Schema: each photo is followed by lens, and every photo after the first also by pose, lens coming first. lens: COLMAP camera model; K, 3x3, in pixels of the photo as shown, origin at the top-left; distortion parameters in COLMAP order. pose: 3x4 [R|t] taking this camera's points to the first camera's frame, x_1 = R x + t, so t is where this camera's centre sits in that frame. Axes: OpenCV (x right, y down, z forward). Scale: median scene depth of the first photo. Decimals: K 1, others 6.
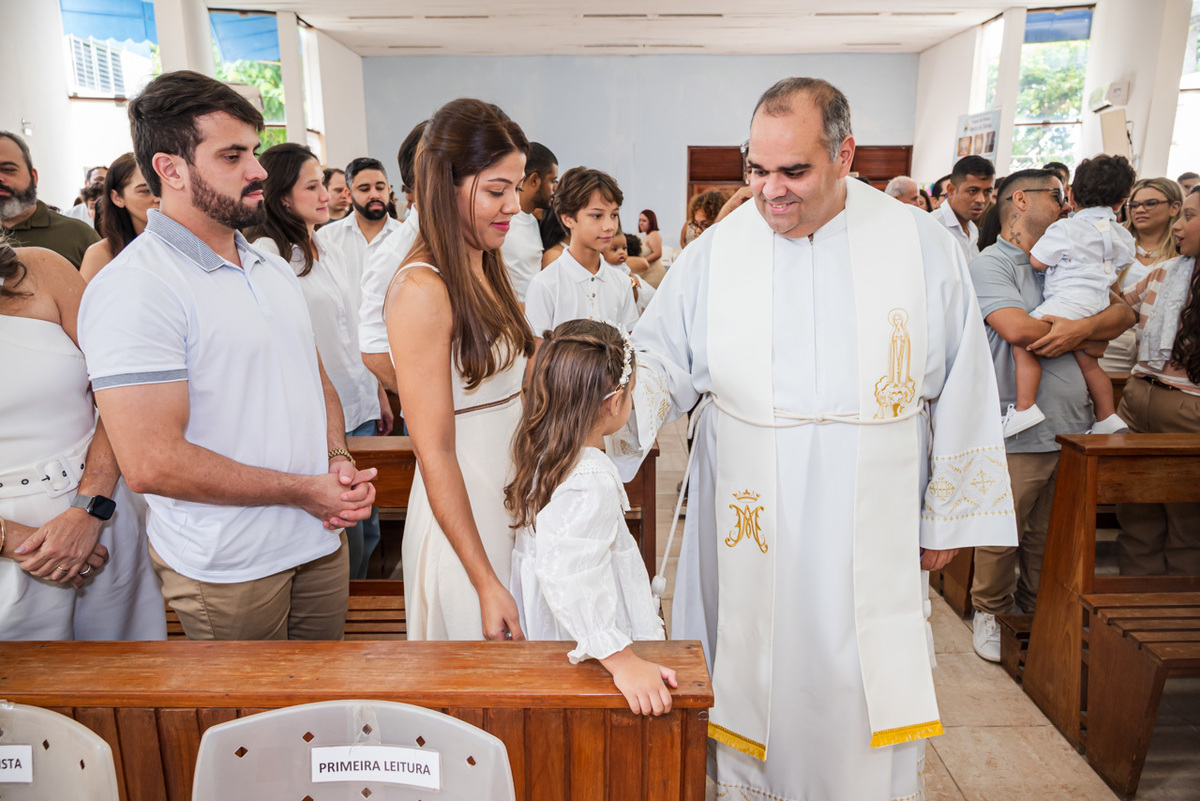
lens RADIAL K [[808.5, 0, 575.1], [0, 808.5, 396.0], [0, 0, 1]] dist [-0.018004, 0.012567]
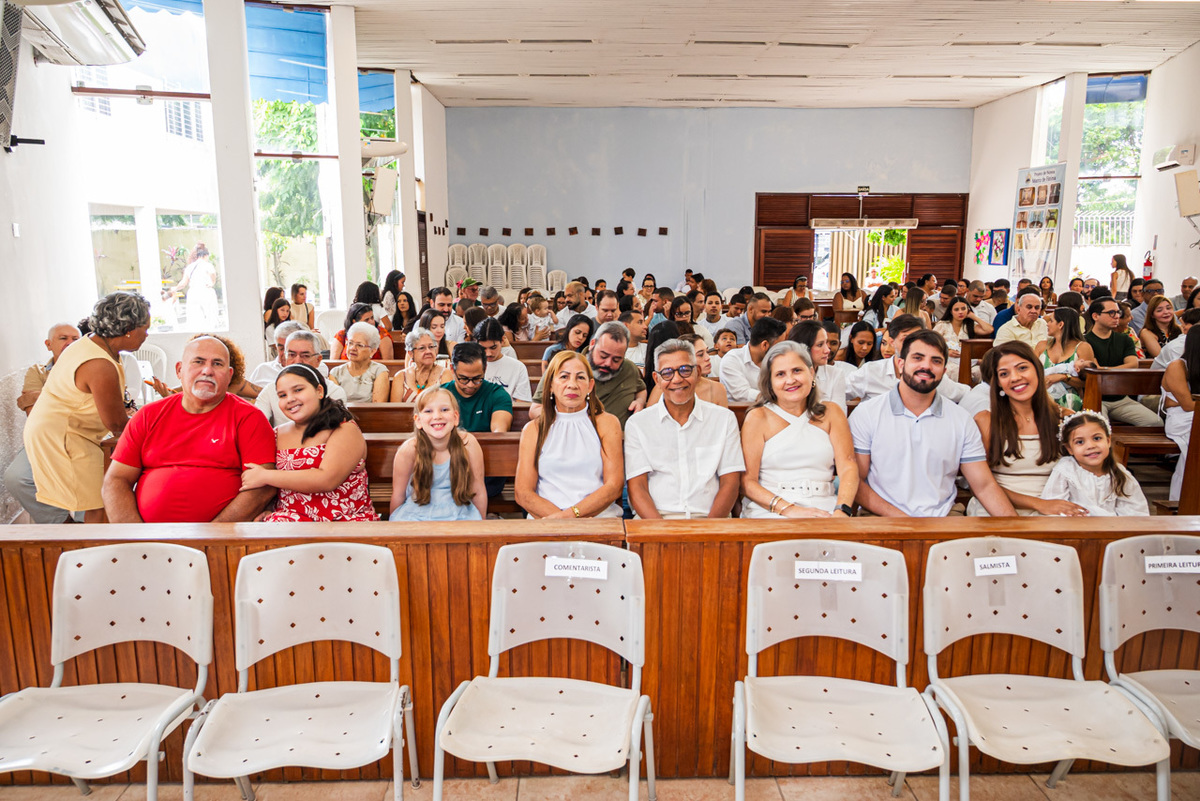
lens RADIAL K [[808.5, 0, 622.1], [0, 808.5, 399.8], [0, 0, 1]] dist [-0.018004, 0.012567]
pose [[0.999778, 0.000294, 0.021046, -0.092197], [0.000604, 0.999091, -0.042633, 0.006332], [-0.021039, 0.042636, 0.998869, -0.056091]]
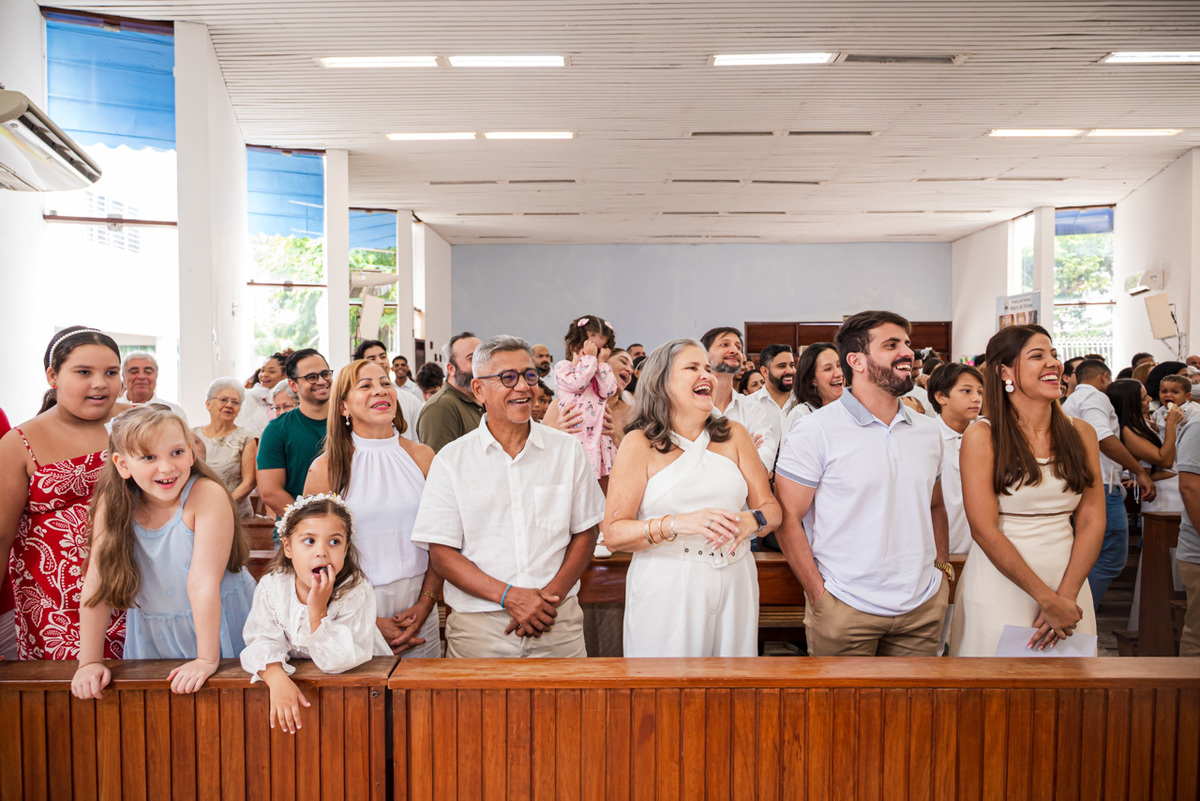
lens RADIAL K [[784.8, 0, 609.9], [0, 784.8, 400.0], [0, 0, 1]] dist [-0.009777, 0.013297]
pose [[0.999991, 0.001977, -0.003716, -0.064417], [-0.002672, 0.980309, -0.197449, 0.006729], [0.003252, 0.197457, 0.980306, -0.036872]]
